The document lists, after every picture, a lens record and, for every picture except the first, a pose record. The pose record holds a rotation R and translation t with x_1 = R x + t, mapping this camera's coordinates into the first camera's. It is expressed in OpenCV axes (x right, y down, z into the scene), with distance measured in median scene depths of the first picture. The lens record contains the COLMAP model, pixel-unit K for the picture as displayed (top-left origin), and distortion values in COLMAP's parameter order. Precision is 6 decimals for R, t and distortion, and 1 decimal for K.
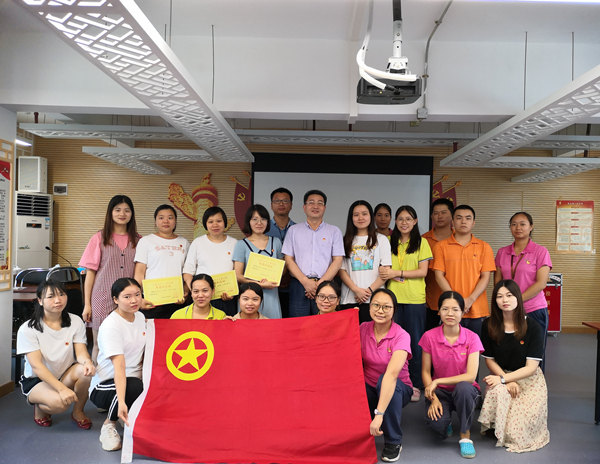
lens RADIAL K [[479.3, 0, 313.8], [0, 479.3, 243.2], [0, 0, 1]] dist [0.040611, 0.005151]
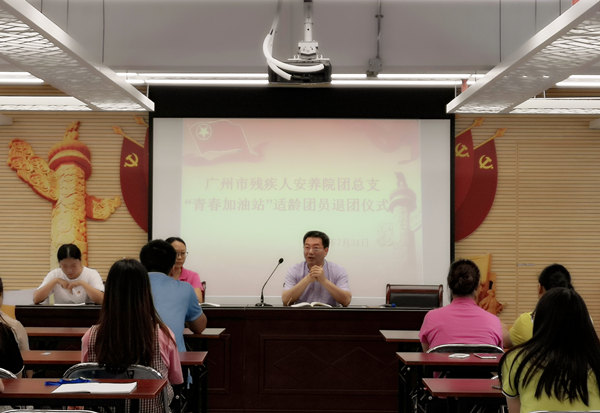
lens RADIAL K [[1289.2, 0, 300.0], [0, 1289.2, 206.5], [0, 0, 1]] dist [0.025035, 0.111344]
pose [[0.999902, -0.013349, -0.004216, 0.079384], [0.013245, 0.999628, -0.023839, 0.001152], [0.004533, 0.023781, 0.999707, -0.743909]]
